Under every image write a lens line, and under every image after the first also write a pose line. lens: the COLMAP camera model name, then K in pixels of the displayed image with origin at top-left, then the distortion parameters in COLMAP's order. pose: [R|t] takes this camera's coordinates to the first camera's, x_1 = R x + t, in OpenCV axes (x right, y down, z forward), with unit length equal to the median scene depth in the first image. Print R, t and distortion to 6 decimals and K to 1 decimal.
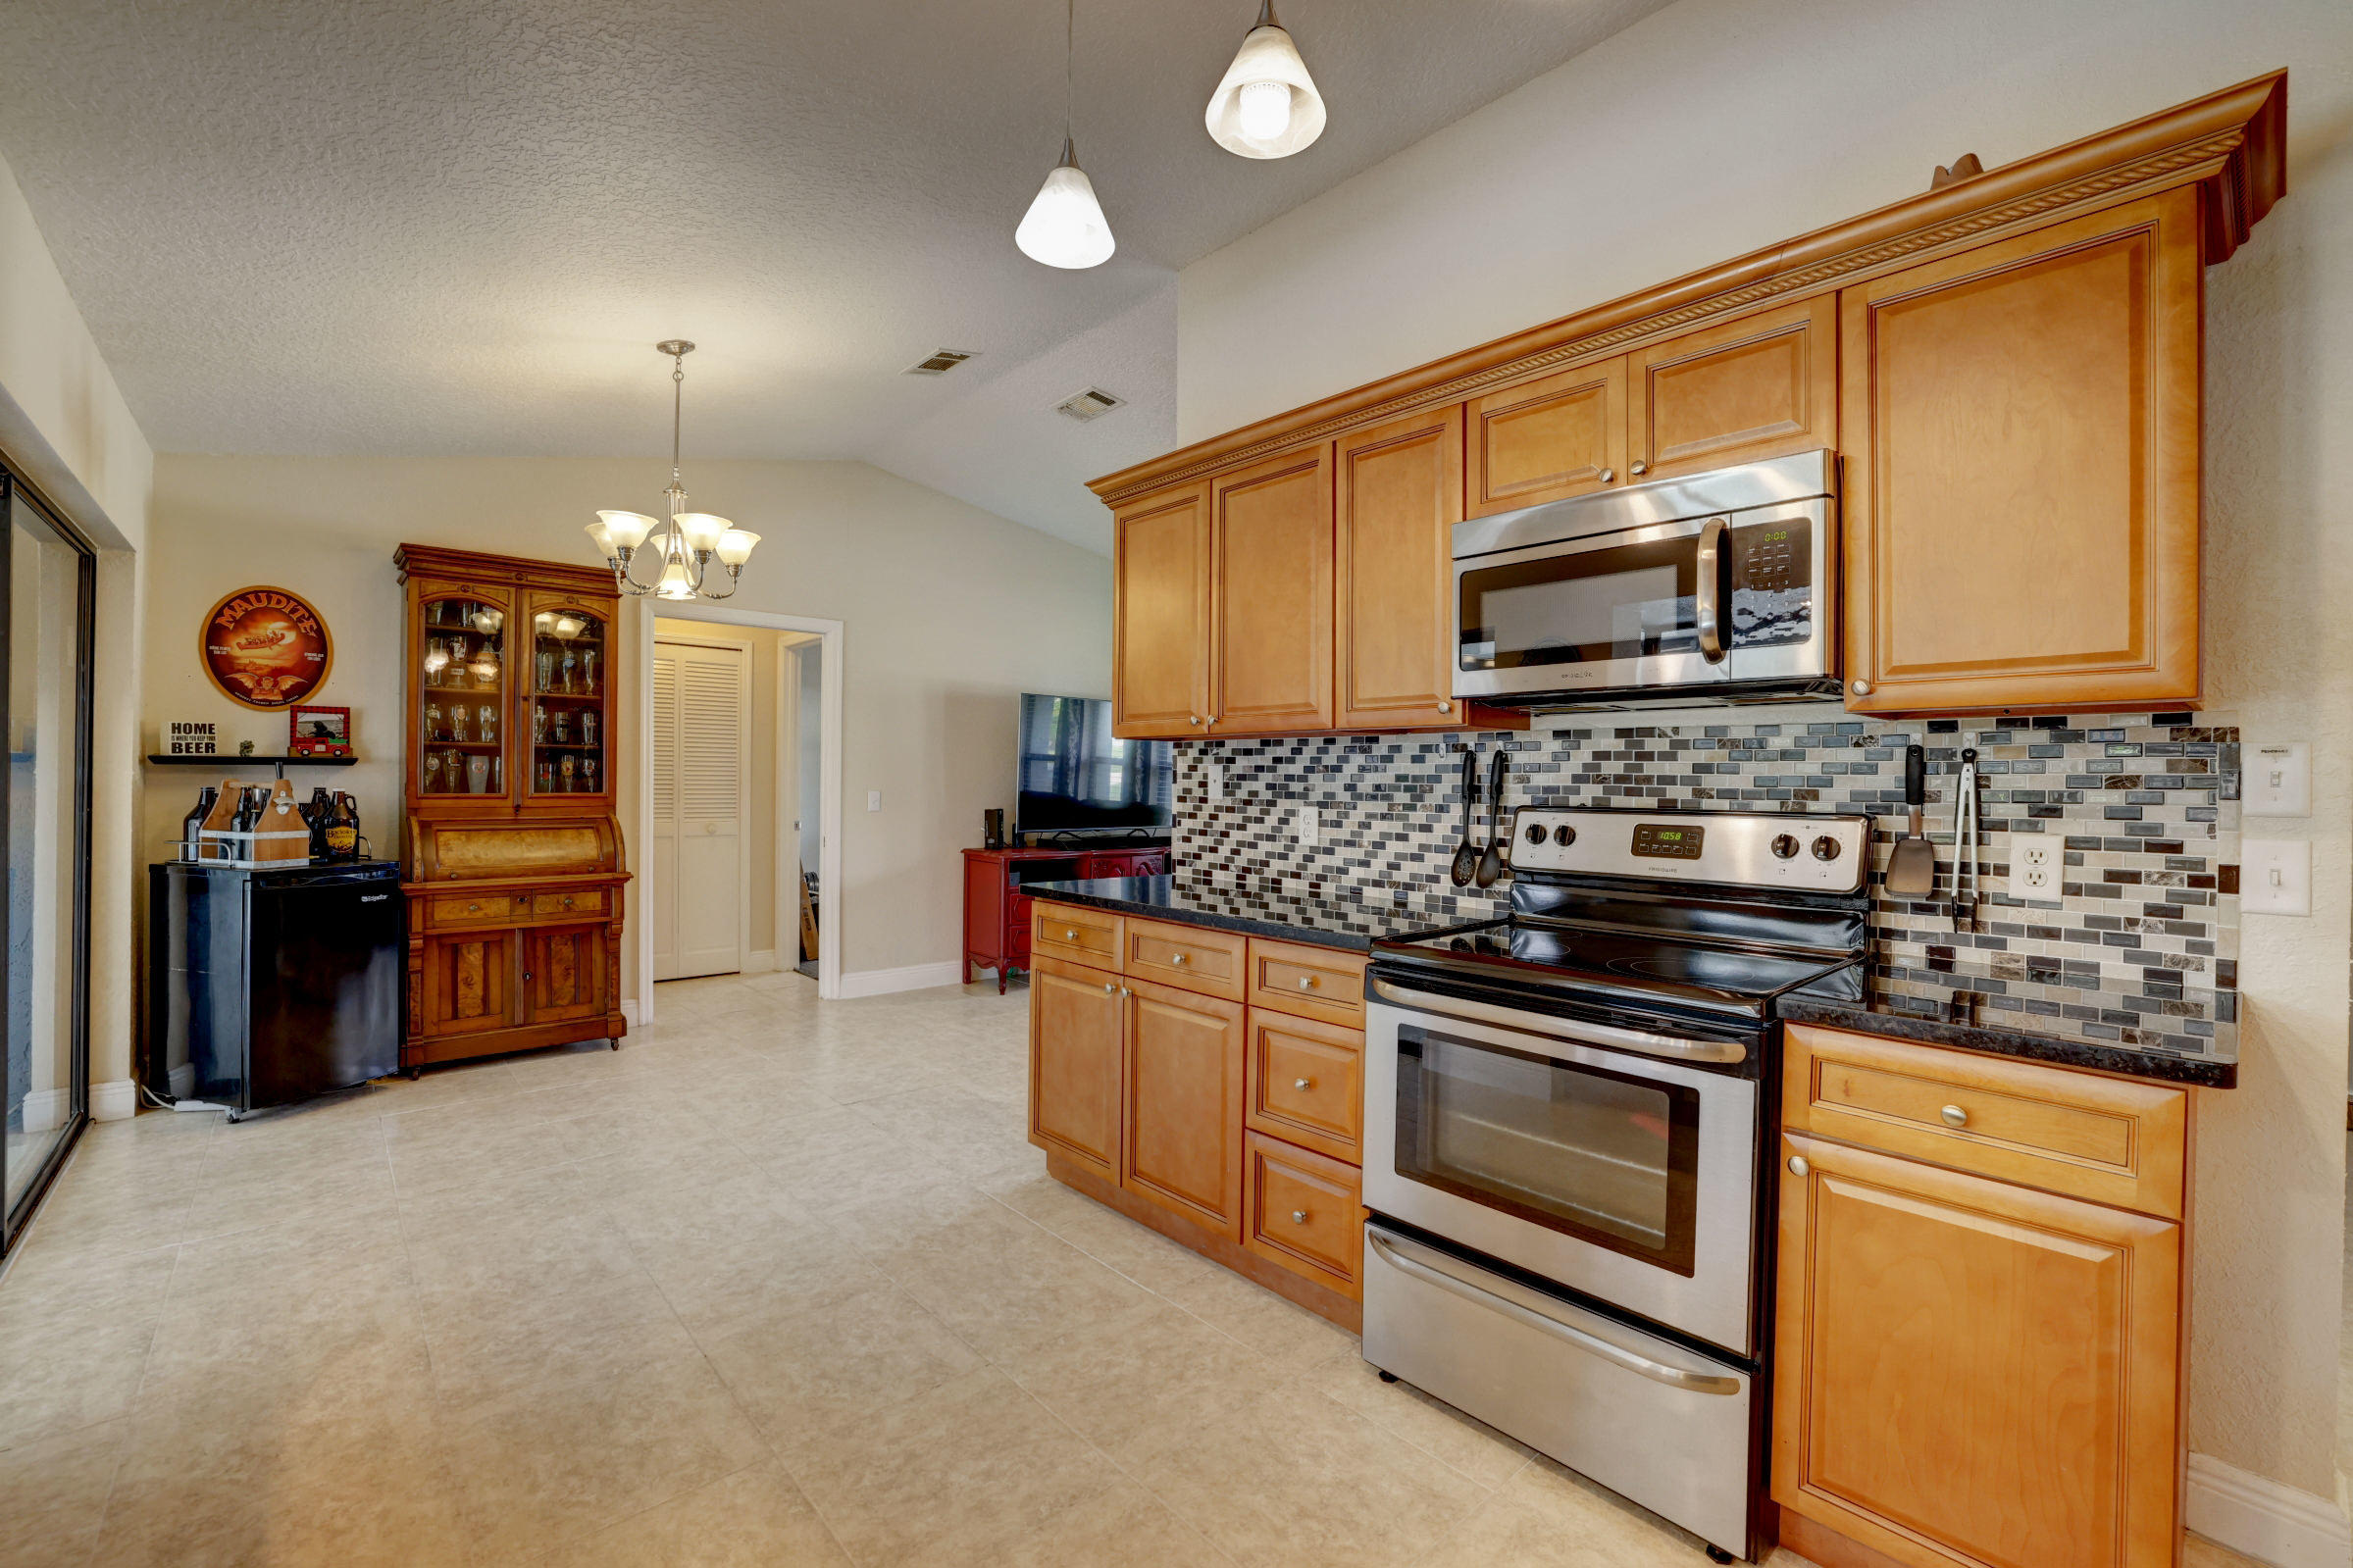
lens RADIAL K [[1003.8, 0, 1176.5], [0, 1003.8, 784.0], [0, 0, 1]] dist [-0.045183, 0.015858]
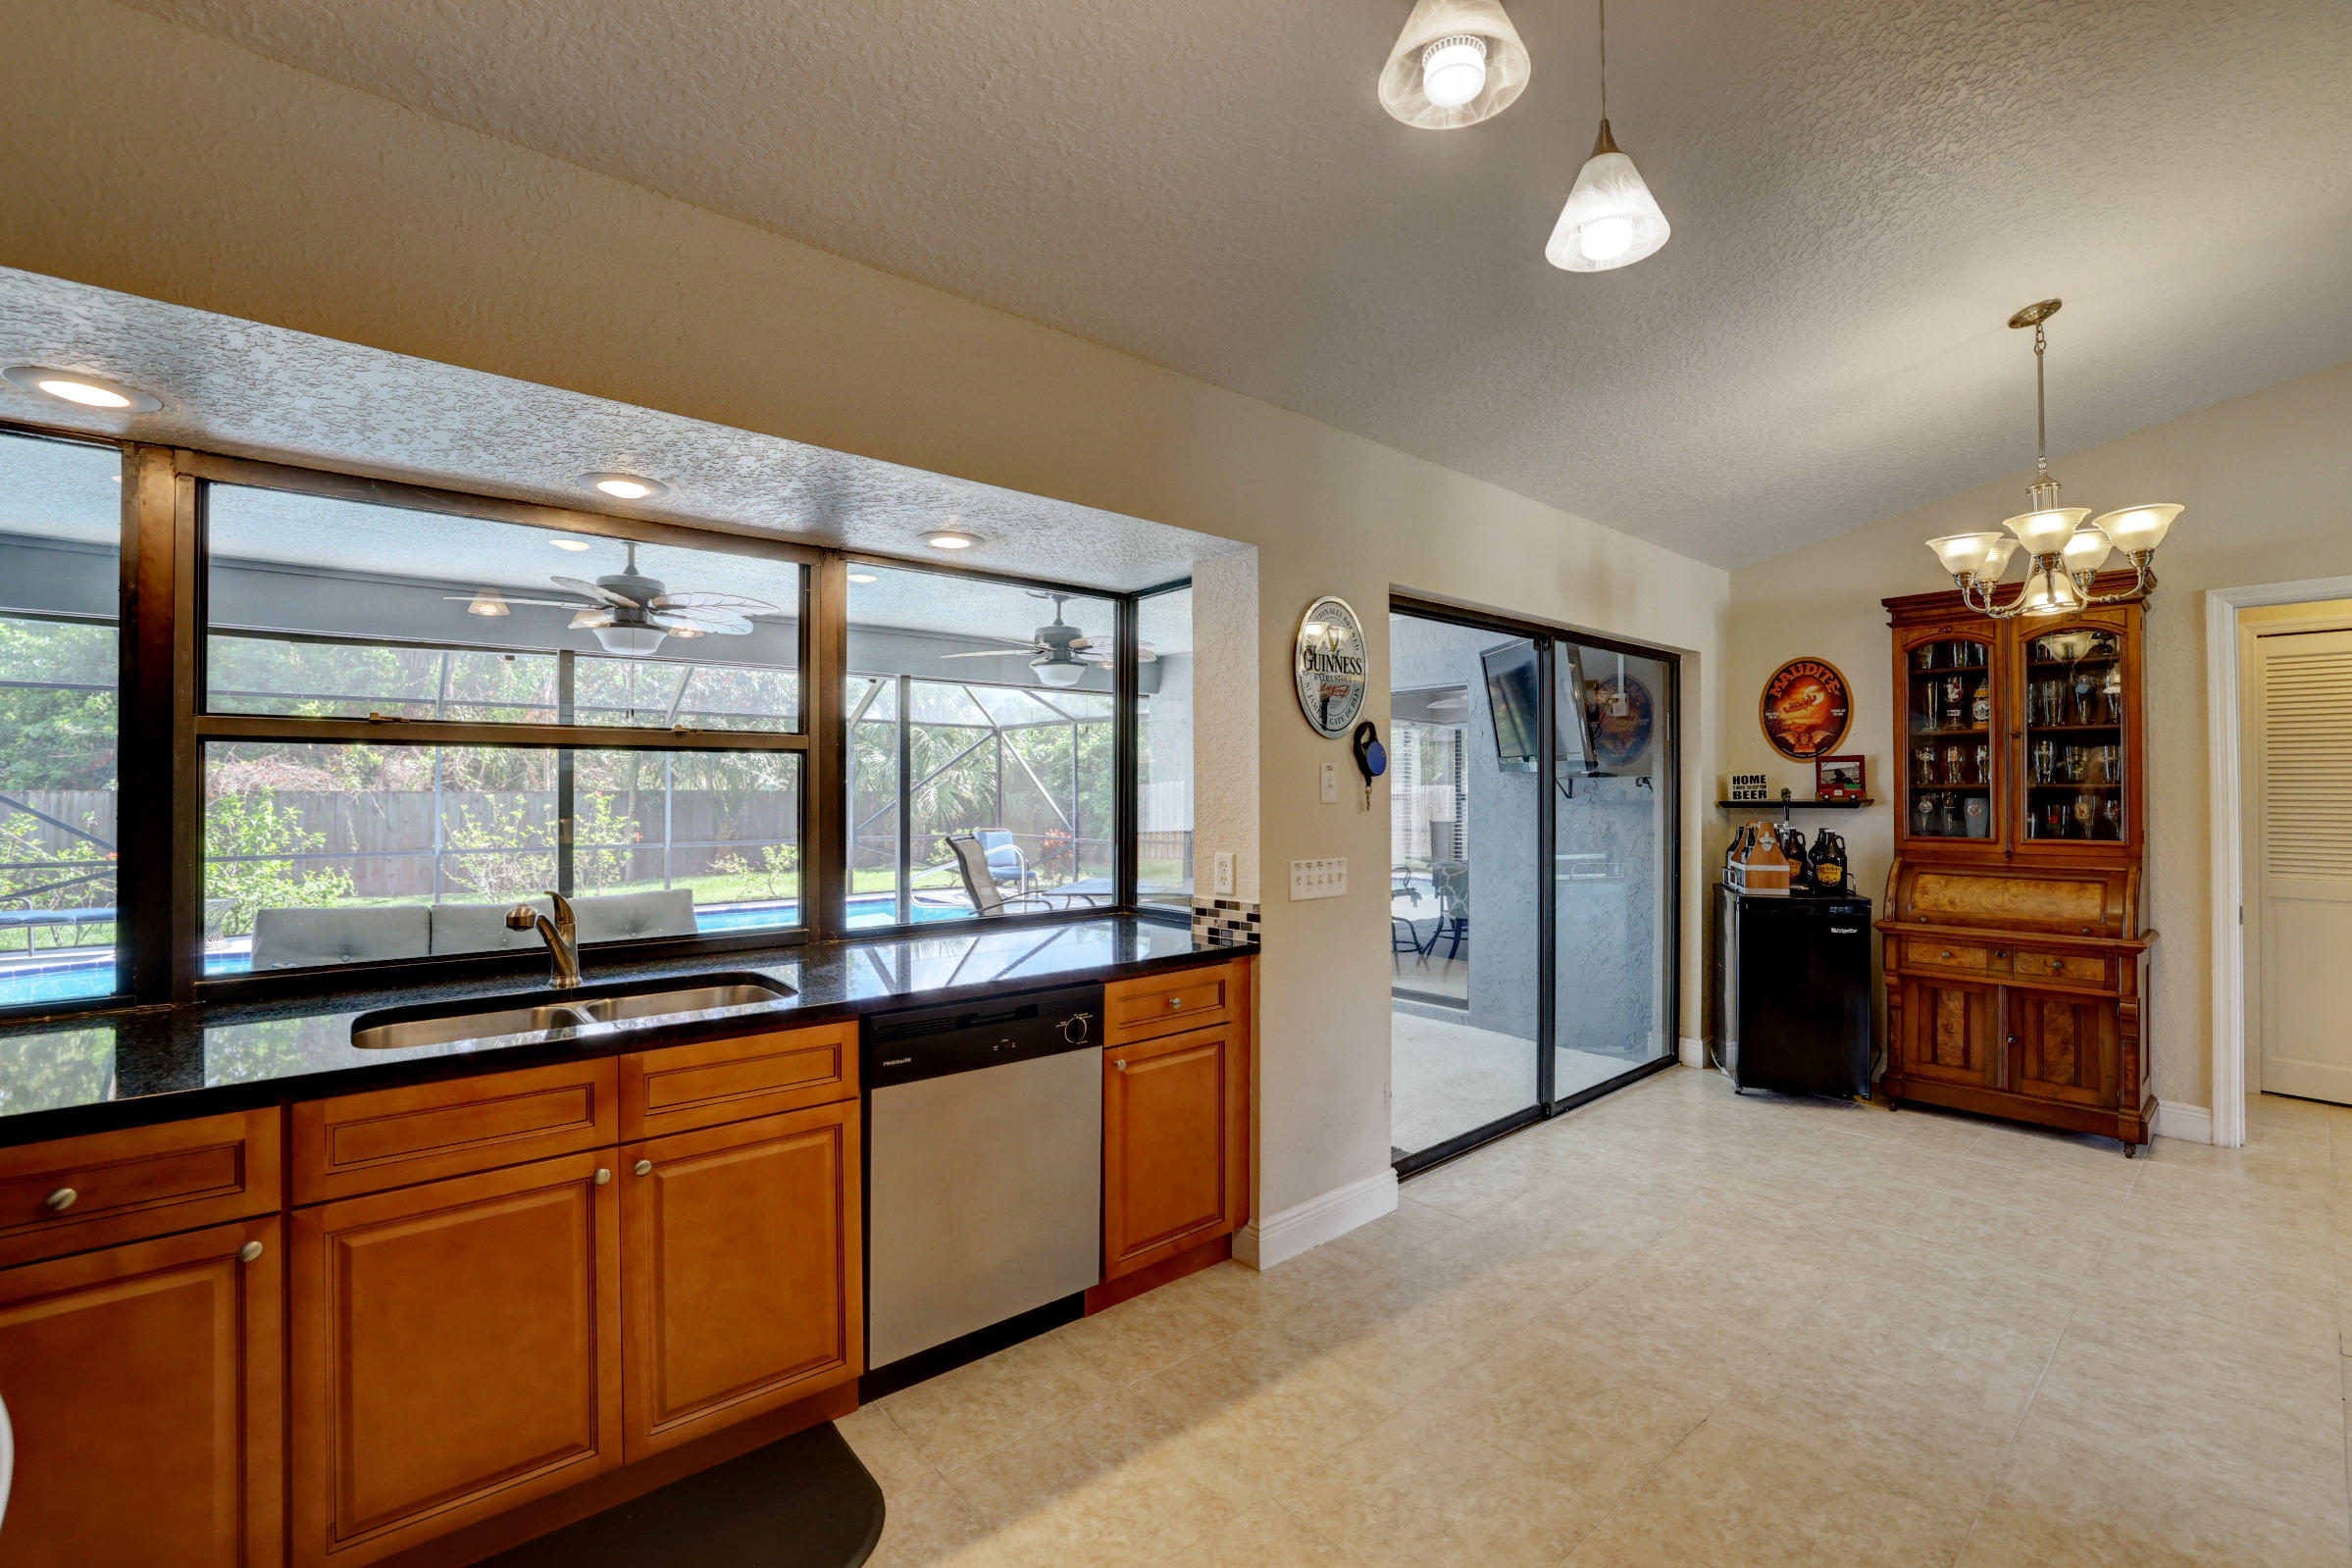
lens RADIAL K [[1003.3, 0, 1176.0], [0, 1003.3, 784.0], [0, 0, 1]] dist [-0.045183, 0.015858]
pose [[-0.018774, -0.017263, -0.999675, 0.278974], [-0.004157, 0.999844, -0.017188, -0.023771], [0.999815, 0.003833, -0.018843, 0.249292]]
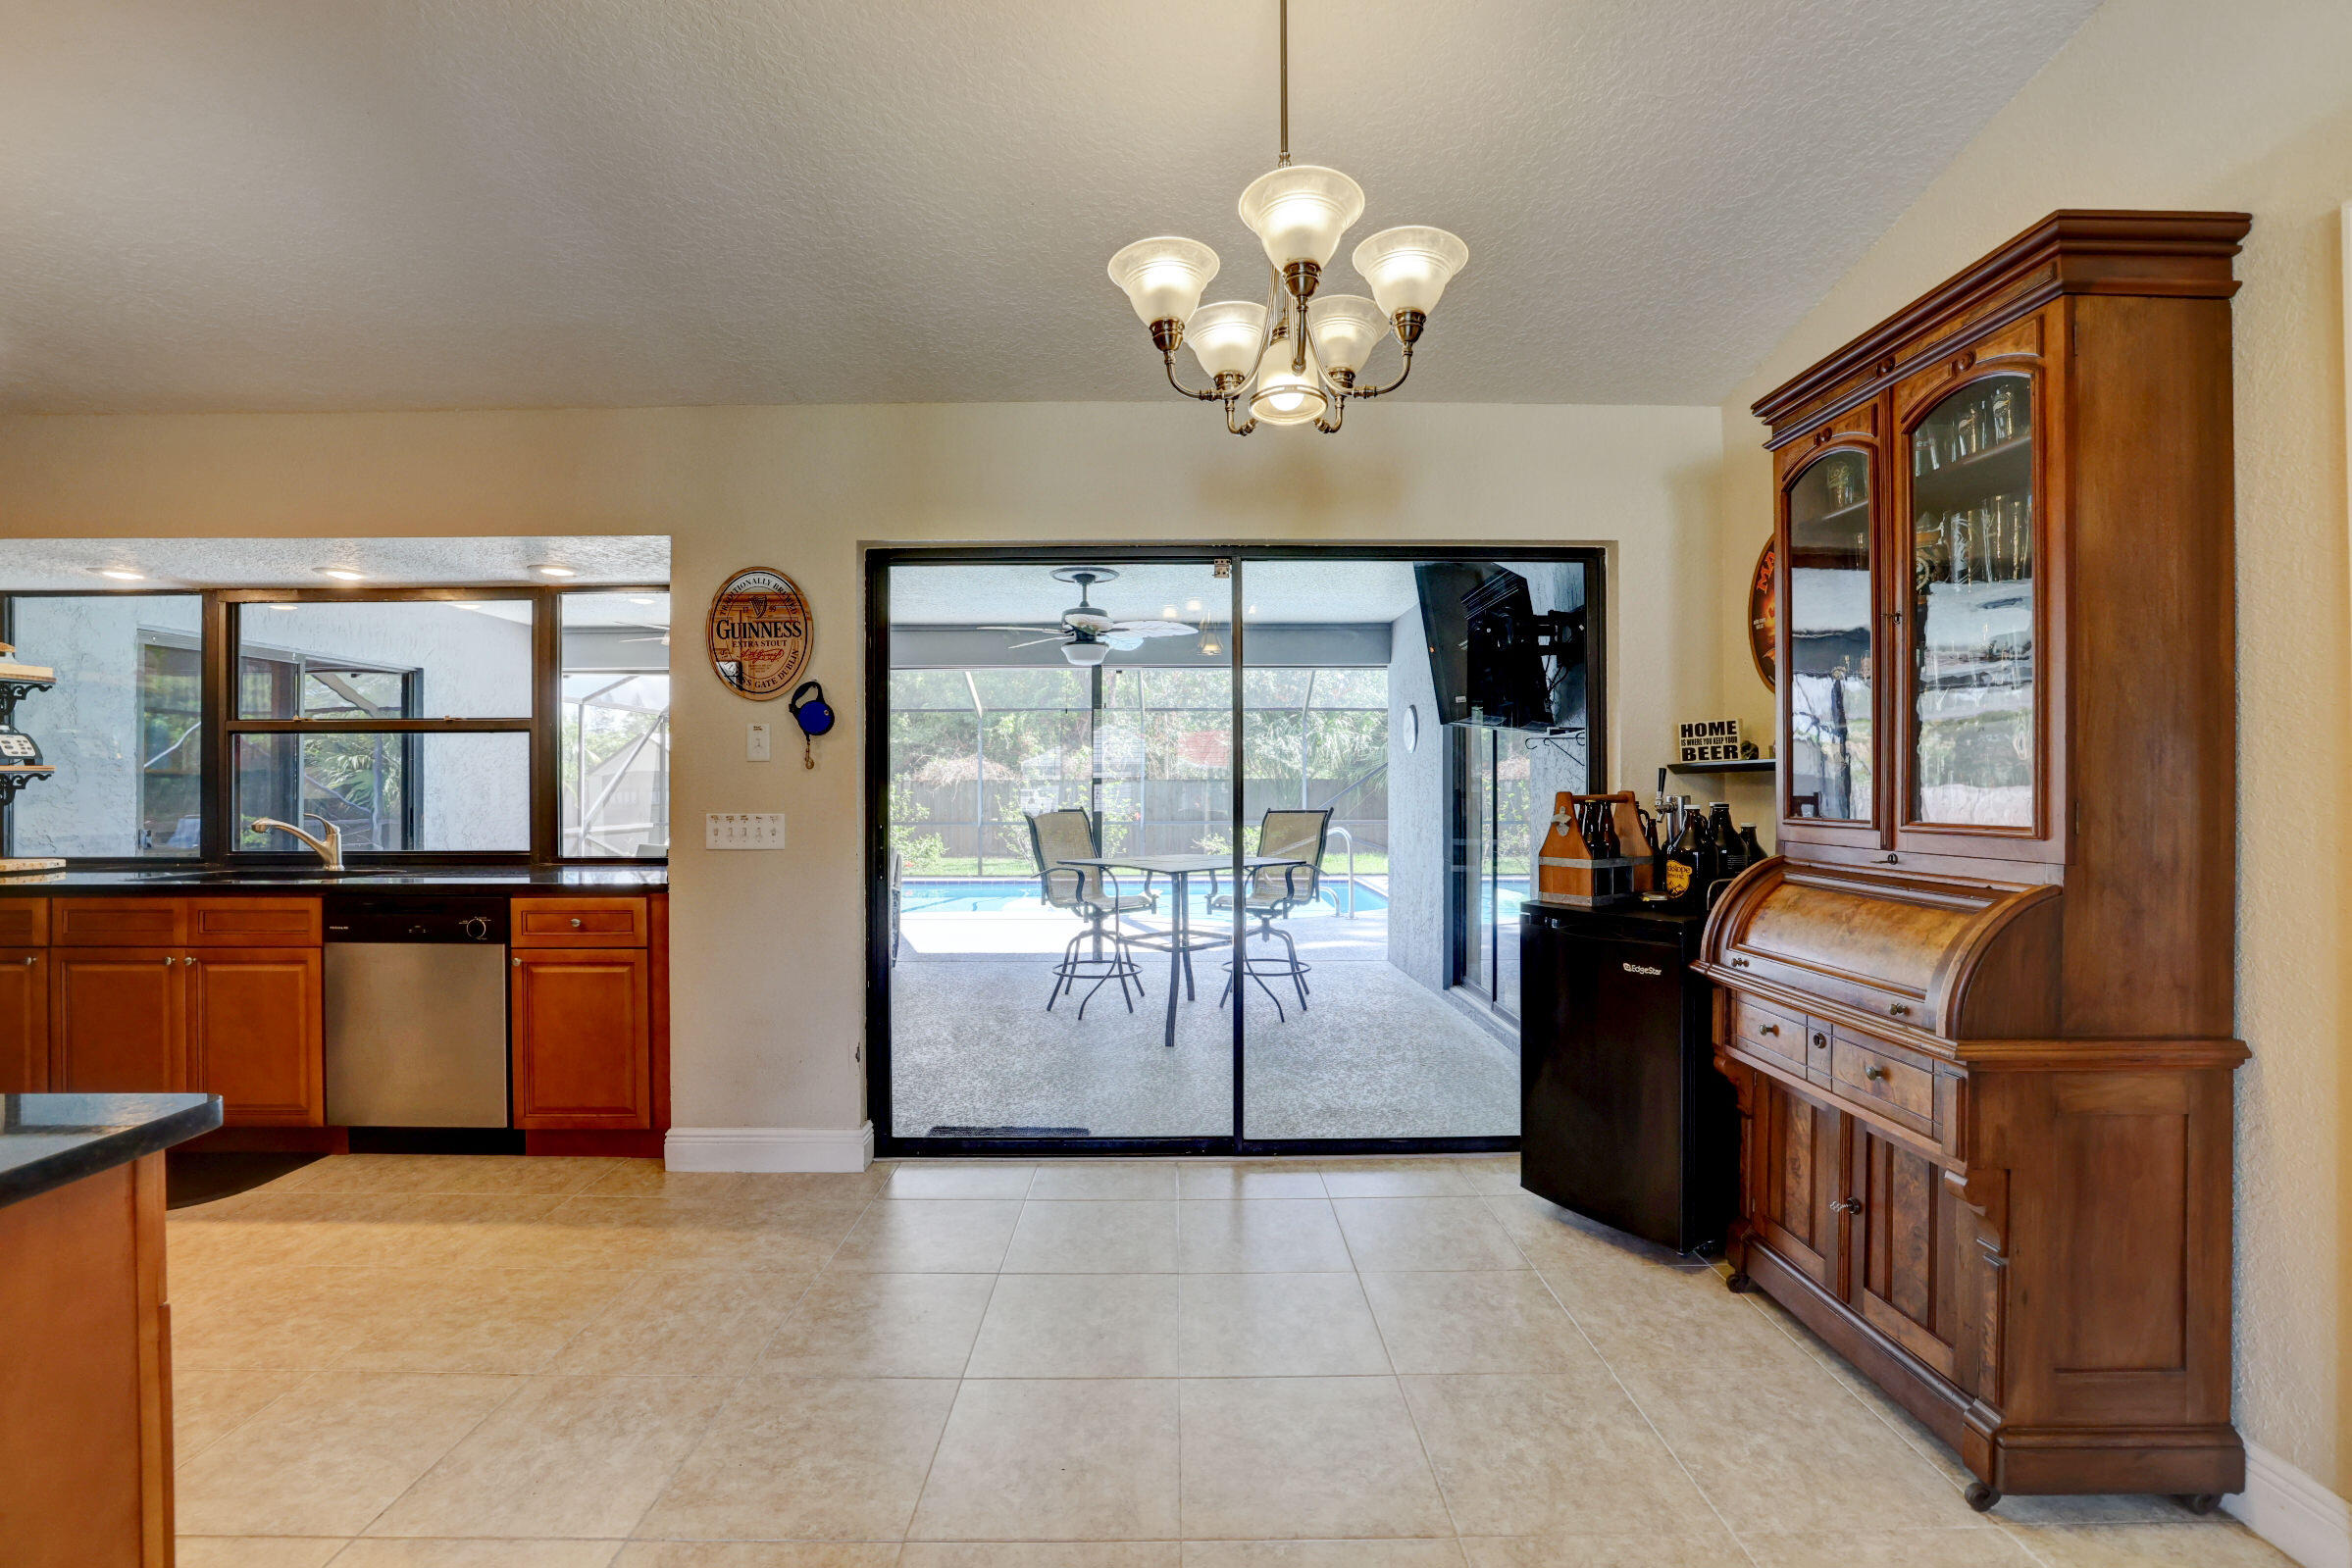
lens RADIAL K [[1003.3, 0, 1176.0], [0, 1003.3, 784.0], [0, 0, 1]] dist [-0.045183, 0.015858]
pose [[-0.660135, -0.009724, -0.751084, -0.092479], [-0.007982, 0.999951, -0.005931, -0.002959], [0.751105, 0.002080, -0.660180, 1.110434]]
